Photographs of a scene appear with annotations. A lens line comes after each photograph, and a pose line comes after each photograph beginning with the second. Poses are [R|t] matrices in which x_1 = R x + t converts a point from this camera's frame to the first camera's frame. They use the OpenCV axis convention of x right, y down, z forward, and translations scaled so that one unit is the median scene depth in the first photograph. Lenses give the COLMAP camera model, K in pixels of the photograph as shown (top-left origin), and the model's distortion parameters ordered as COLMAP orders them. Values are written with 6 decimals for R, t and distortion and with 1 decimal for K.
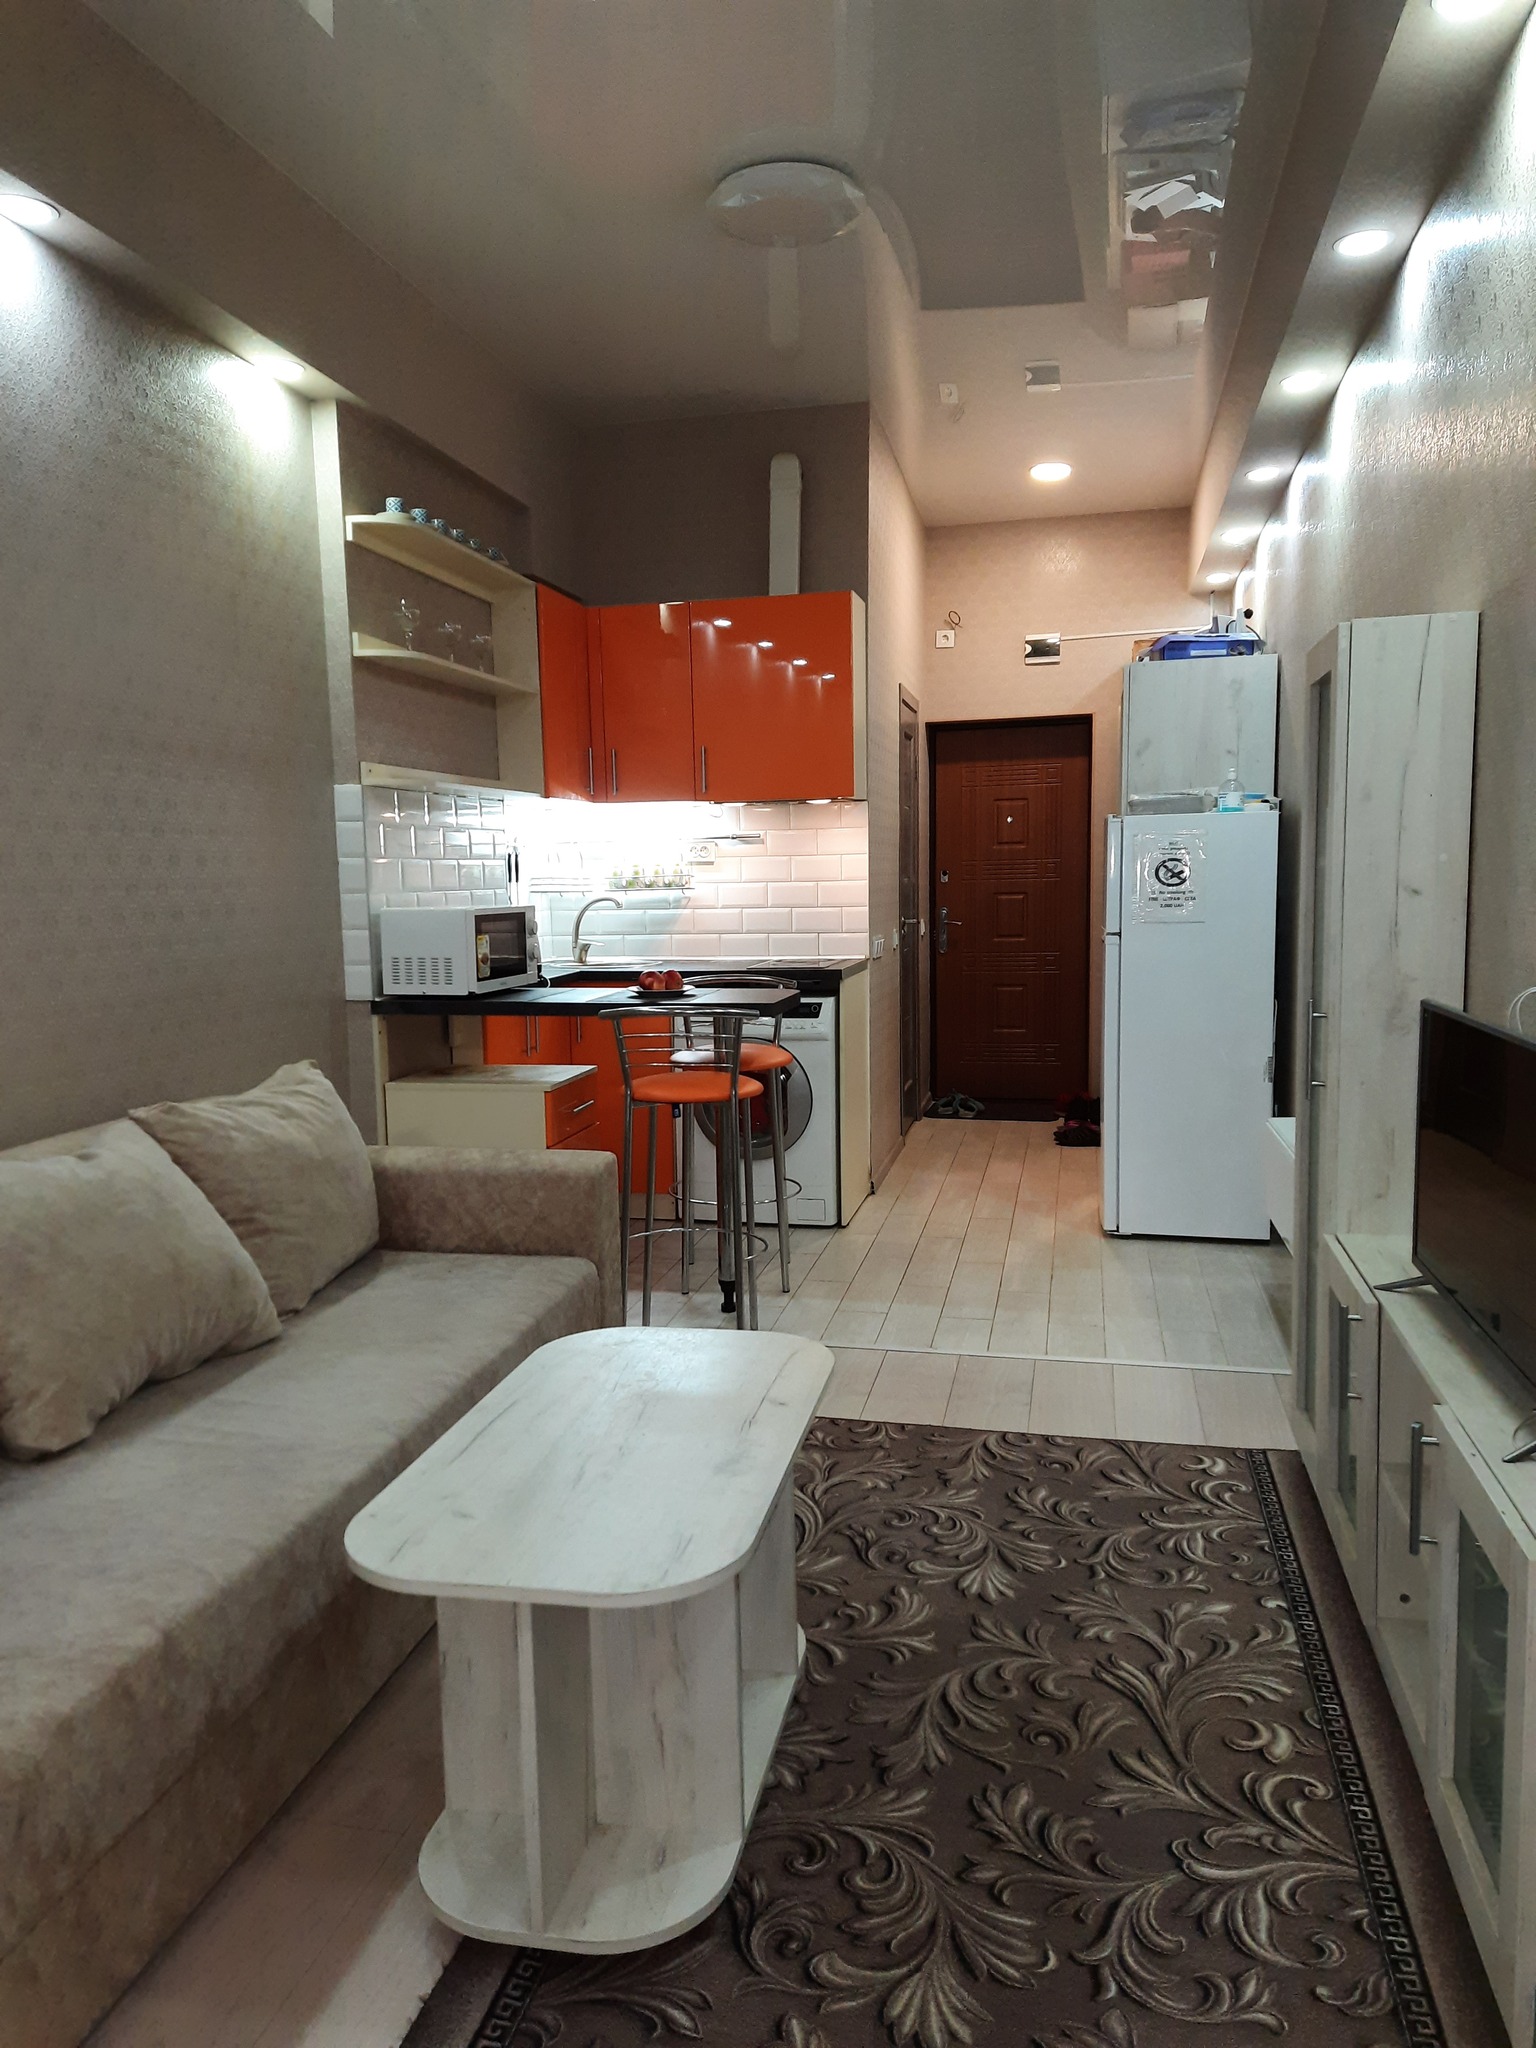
lens RADIAL K [[1441.1, 0, 757.3], [0, 1441.1, 1023.4], [0, 0, 1]] dist [0.104276, -0.115633]
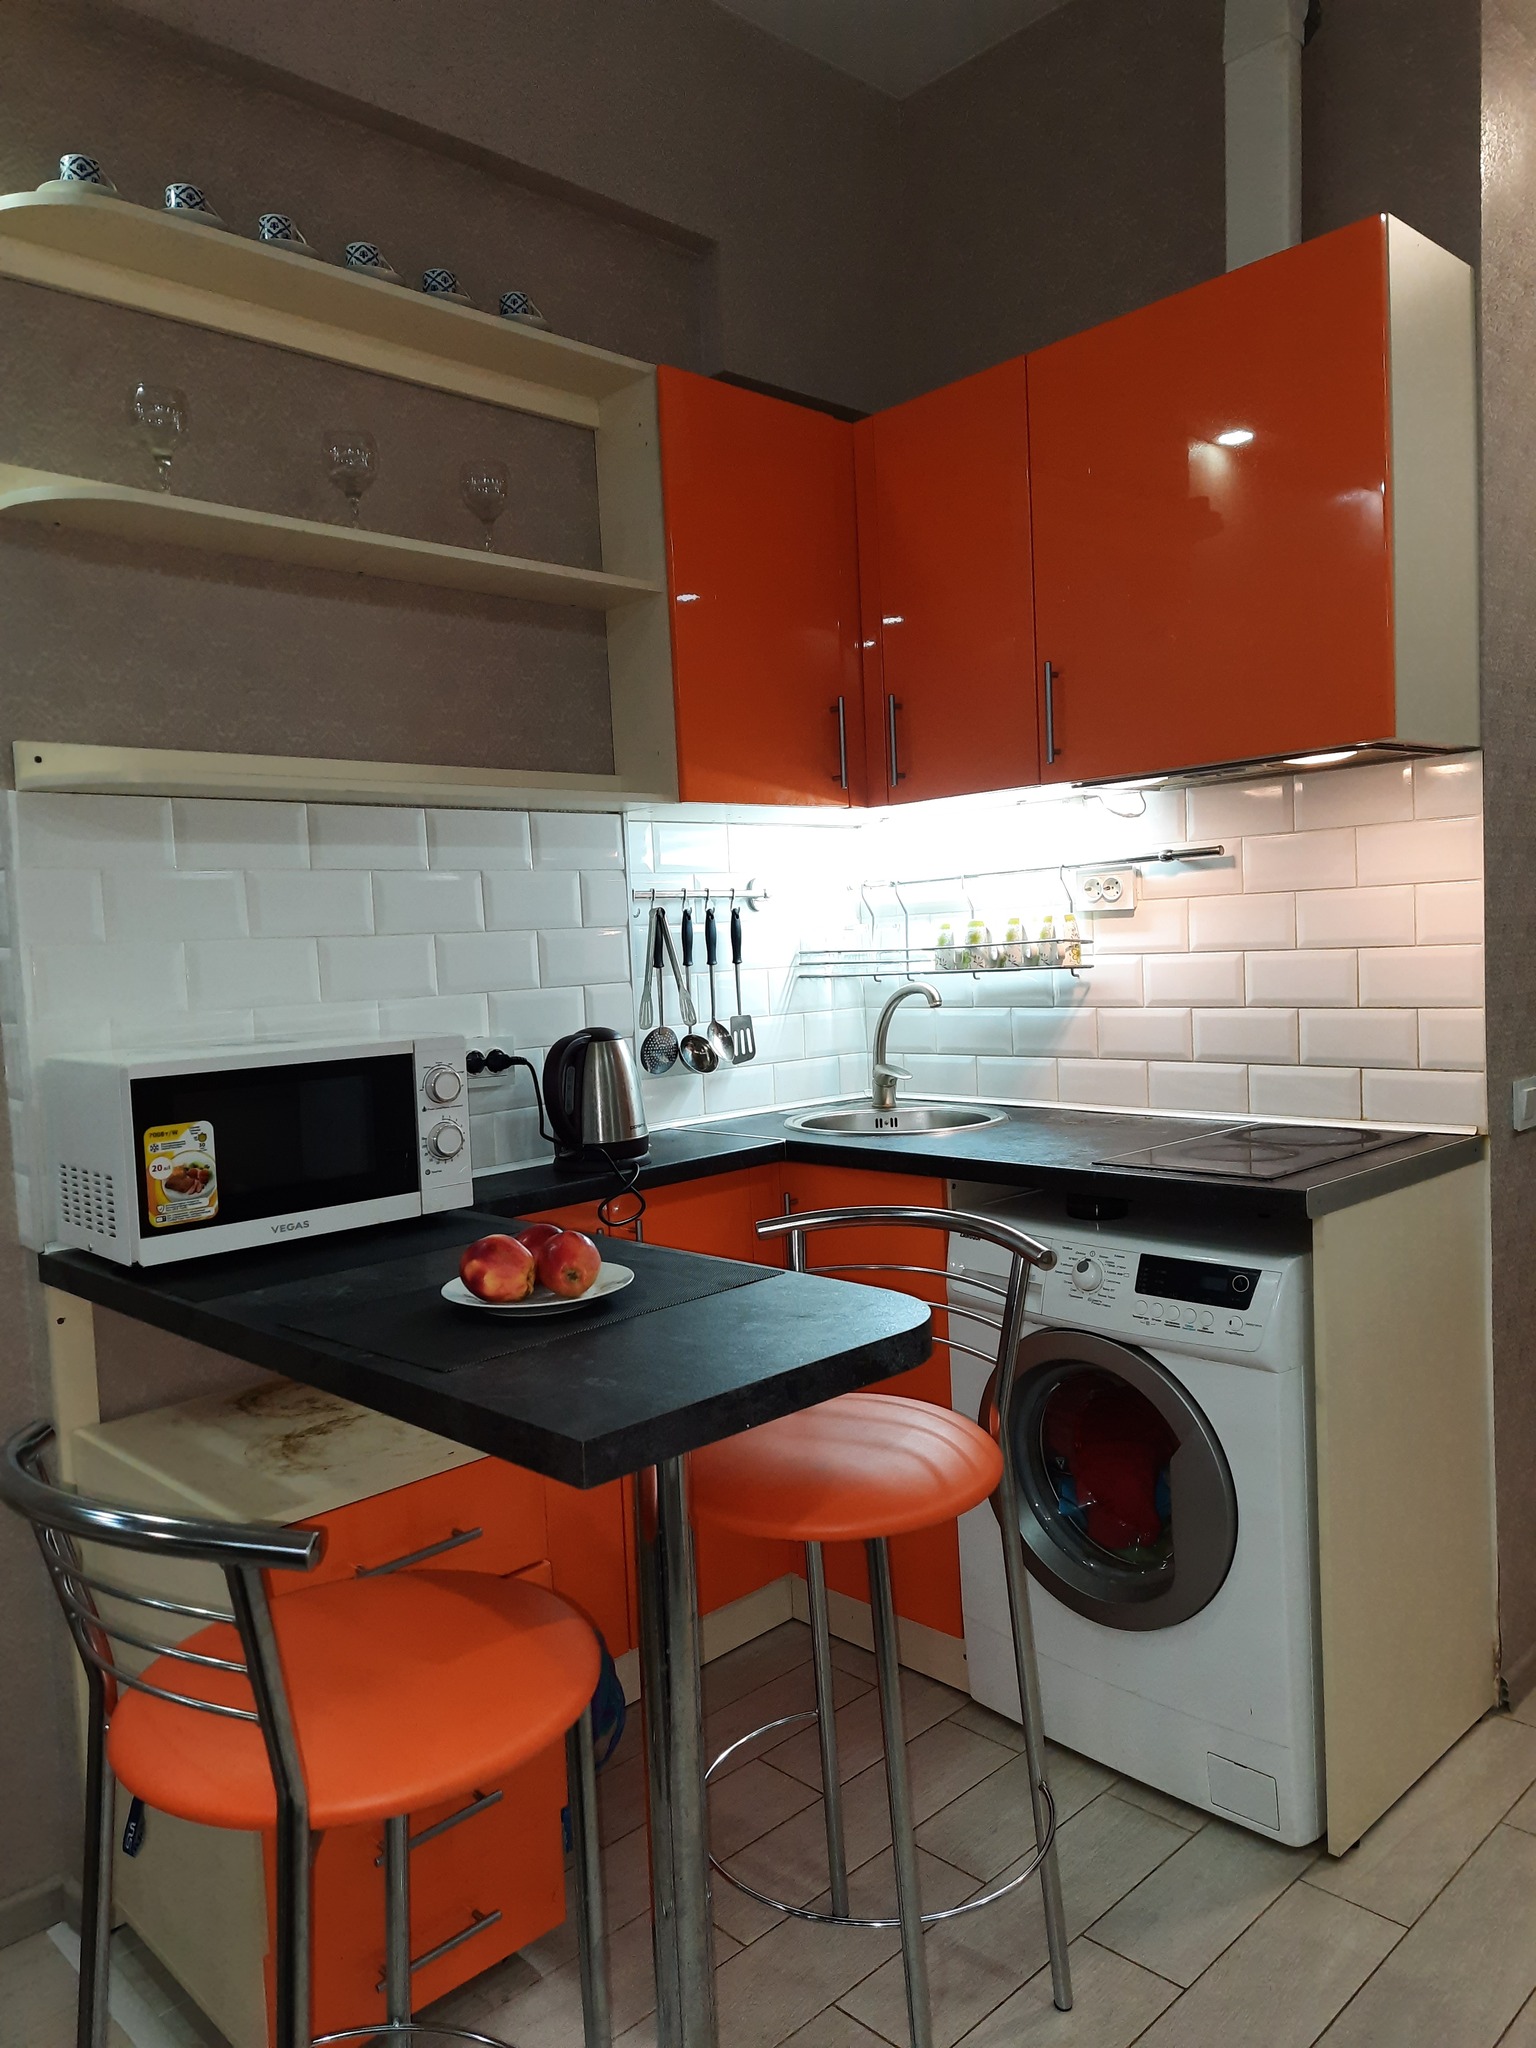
lens RADIAL K [[1441.1, 0, 757.3], [0, 1441.1, 1023.4], [0, 0, 1]] dist [0.104276, -0.115633]
pose [[0.831241, 0.012779, -0.555765, 0.260003], [-0.026618, 0.999504, -0.016829, -0.122510], [0.555274, 0.028782, 0.831169, 1.032742]]
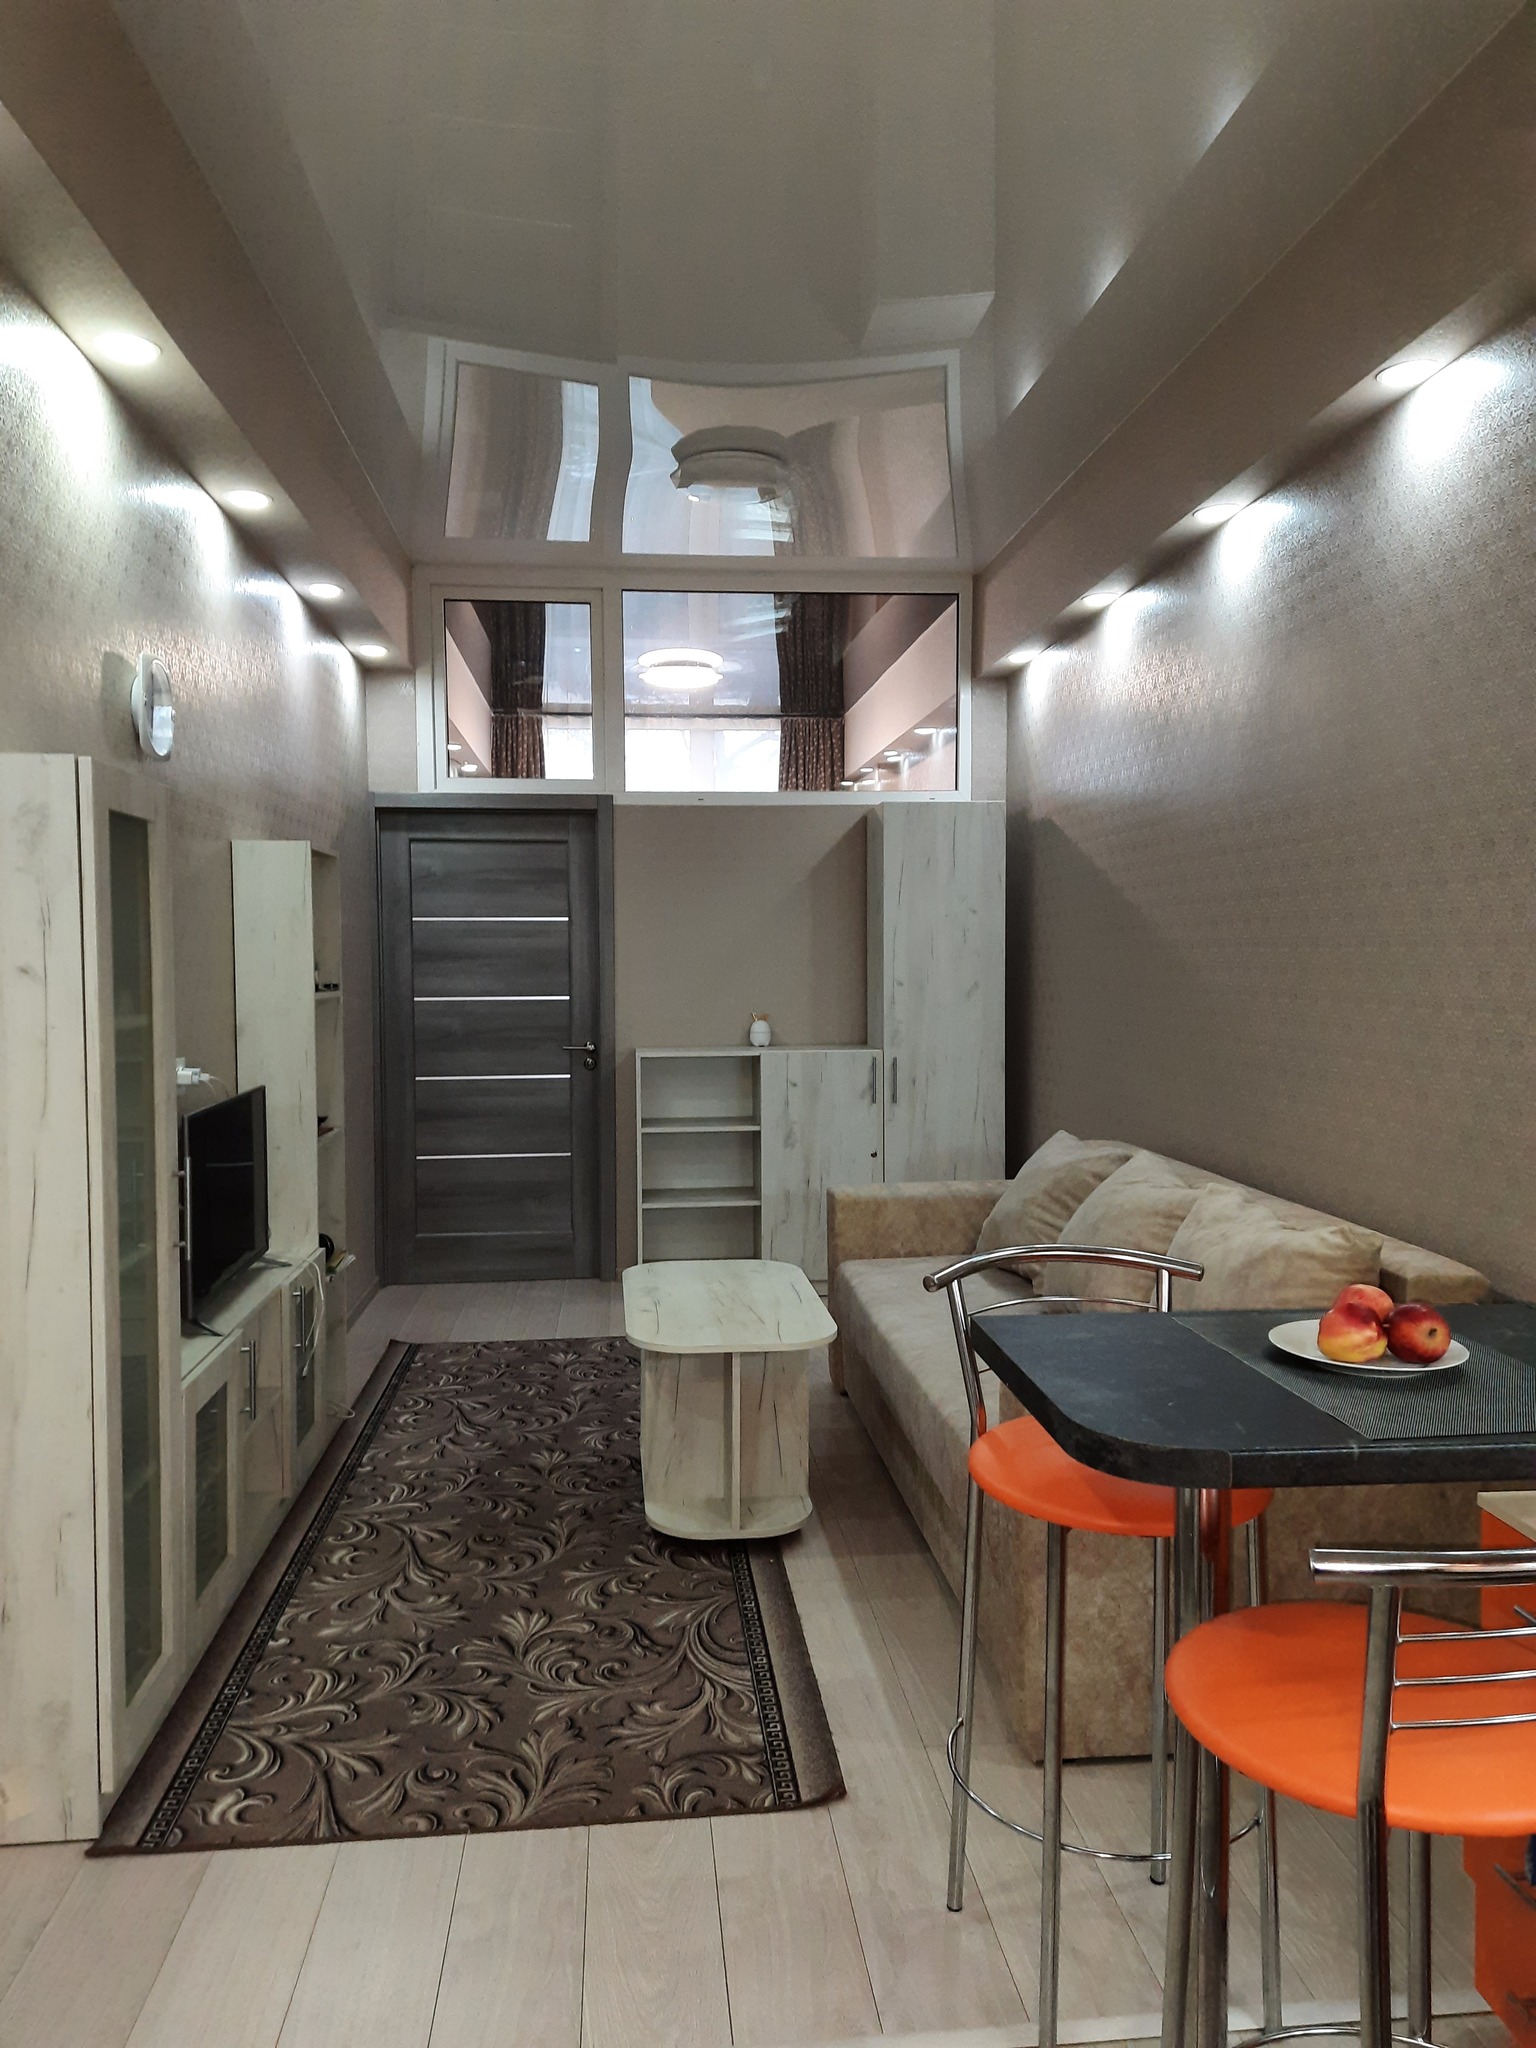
lens RADIAL K [[1444.2, 0, 759.1], [0, 1444.2, 1018.4], [0, 0, 1]] dist [0.095847, -0.106025]
pose [[-0.949571, 0.039090, -0.311106, 0.288014], [-0.008691, 0.988536, 0.150736, -0.238033], [0.313432, 0.145838, -0.938345, 1.853254]]
